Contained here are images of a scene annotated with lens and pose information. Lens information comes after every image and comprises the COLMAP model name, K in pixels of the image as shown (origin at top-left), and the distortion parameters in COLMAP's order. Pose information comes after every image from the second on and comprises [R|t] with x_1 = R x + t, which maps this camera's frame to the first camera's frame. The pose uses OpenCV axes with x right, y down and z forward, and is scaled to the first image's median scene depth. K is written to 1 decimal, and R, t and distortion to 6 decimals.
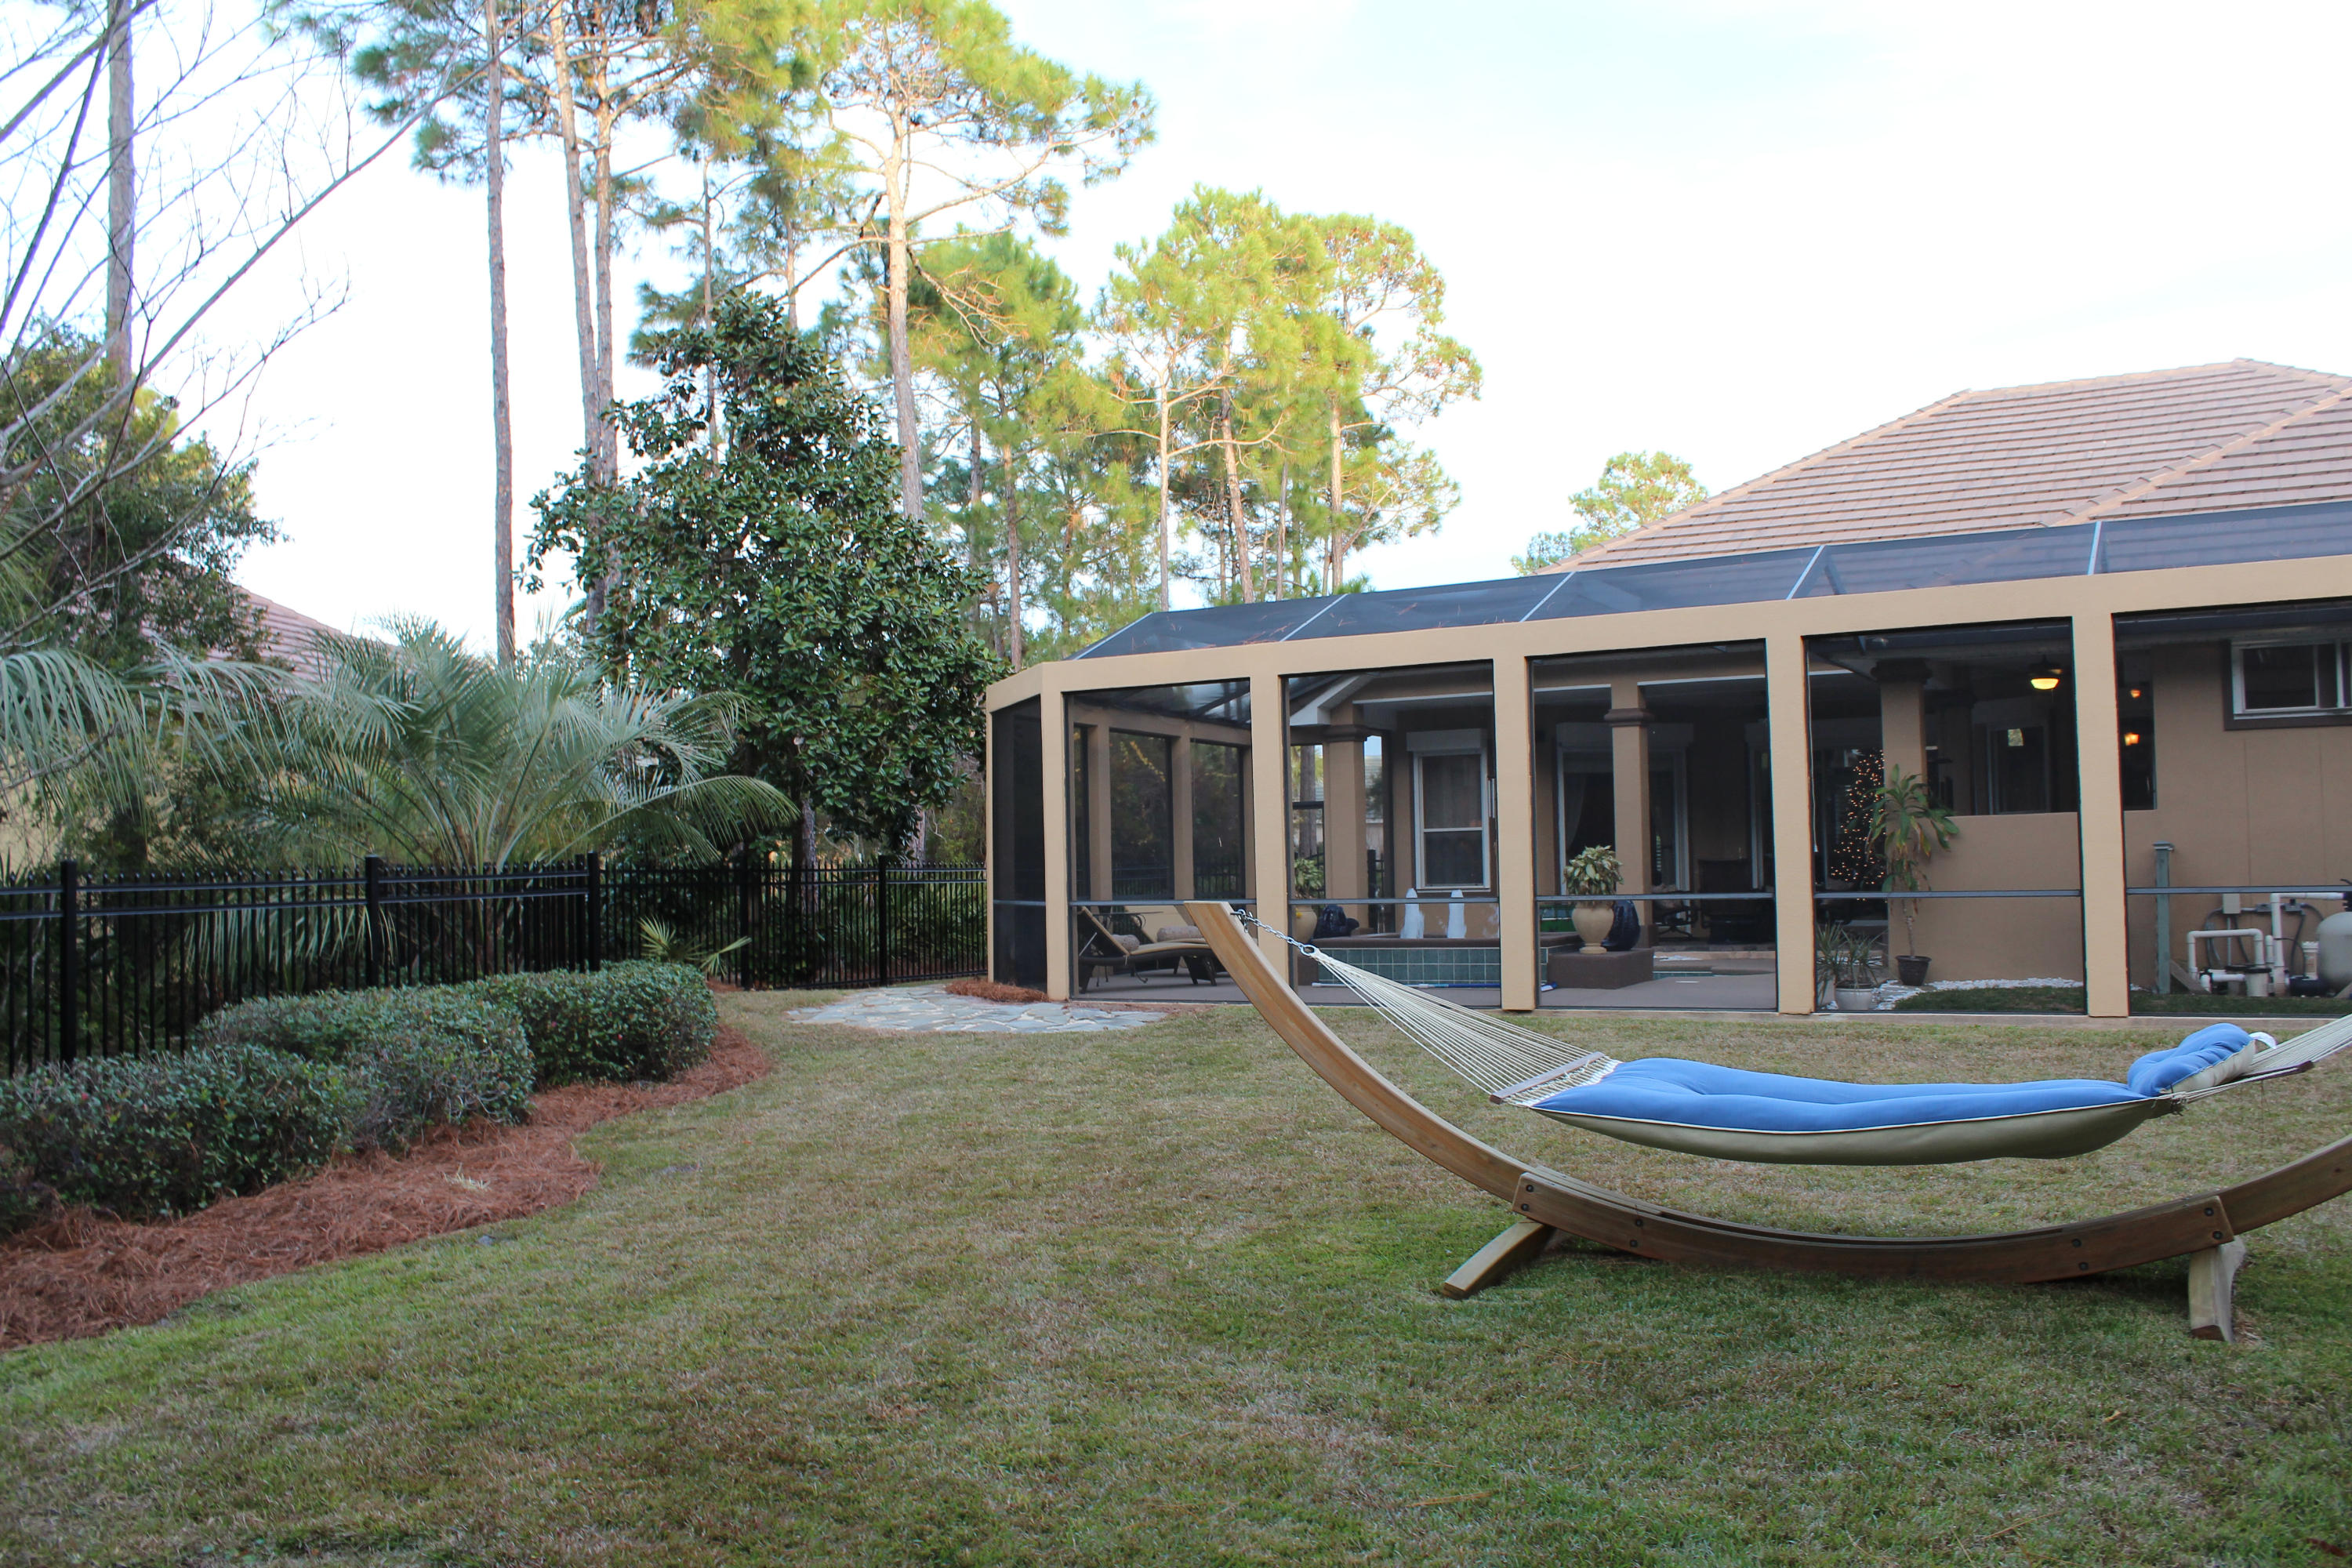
lens RADIAL K [[1935.6, 0, 1179.6], [0, 1935.6, 812.5], [0, 0, 1]] dist [-0.146181, 0.135473]
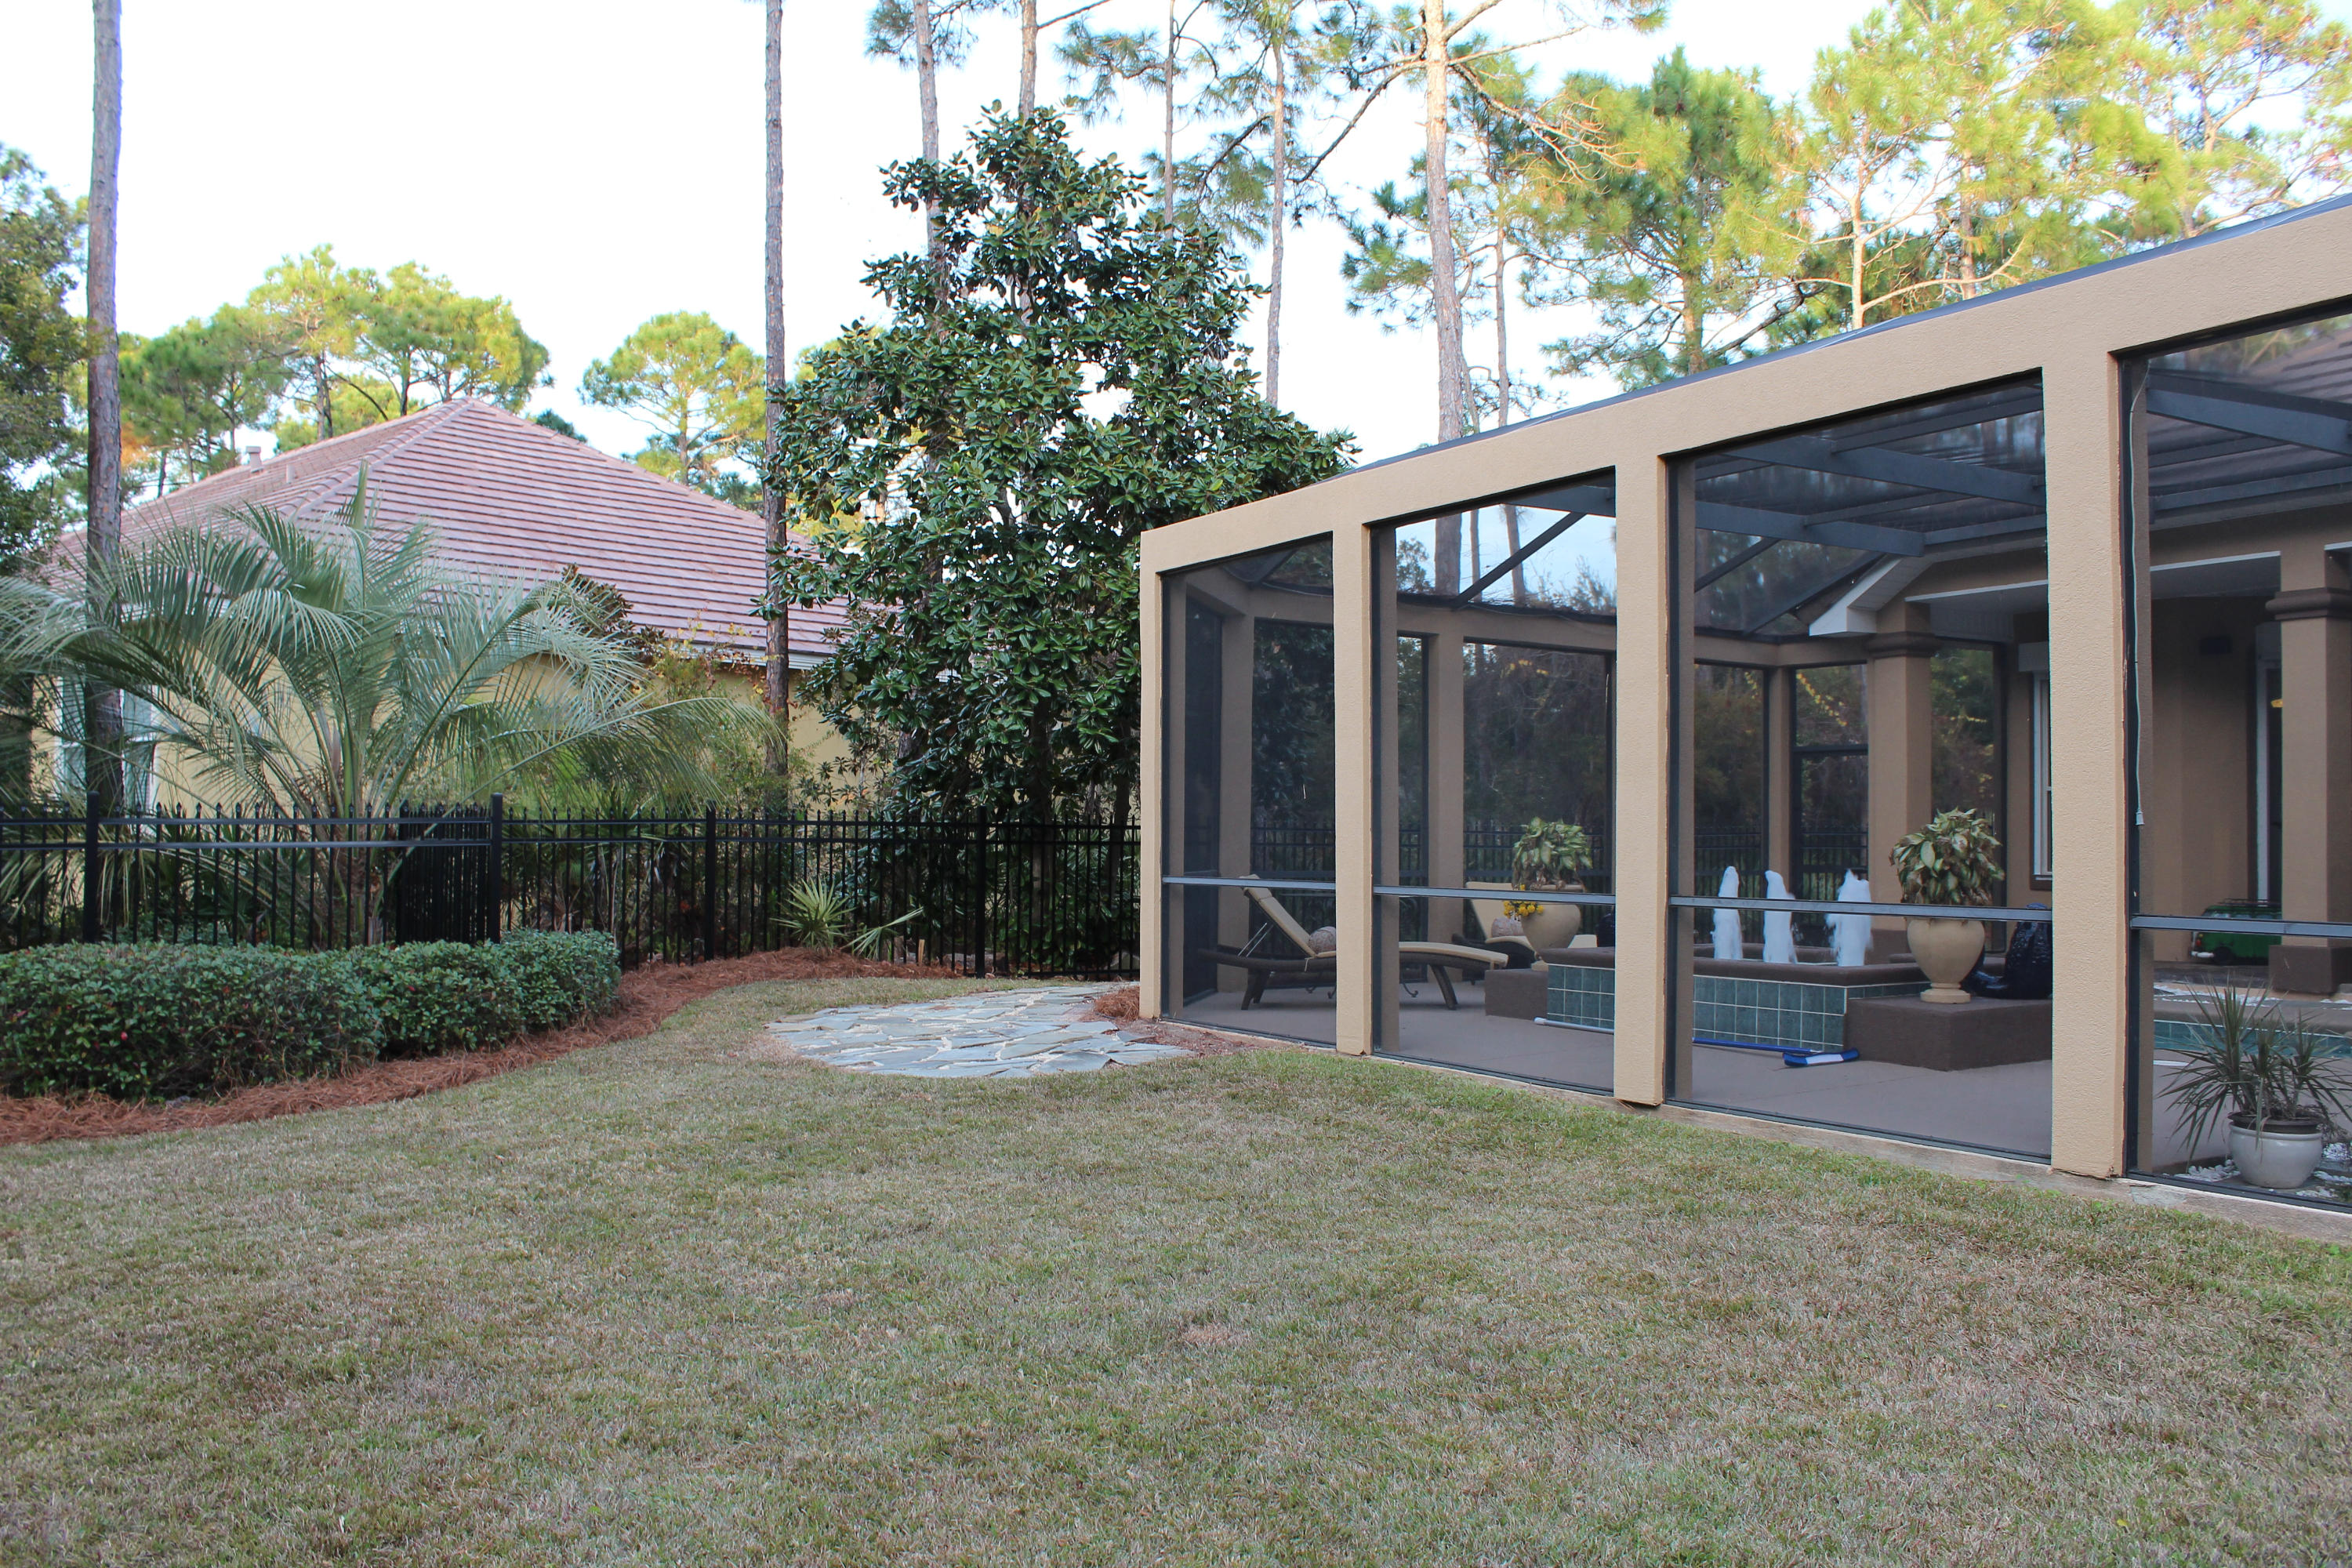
lens RADIAL K [[1935.6, 0, 1179.6], [0, 1935.6, 812.5], [0, 0, 1]] dist [-0.146181, 0.135473]
pose [[0.860932, 0.018596, -0.508380, 0.251726], [-0.008523, 0.999719, 0.022134, 0.006743], [0.508649, -0.014723, 0.860848, 0.344529]]
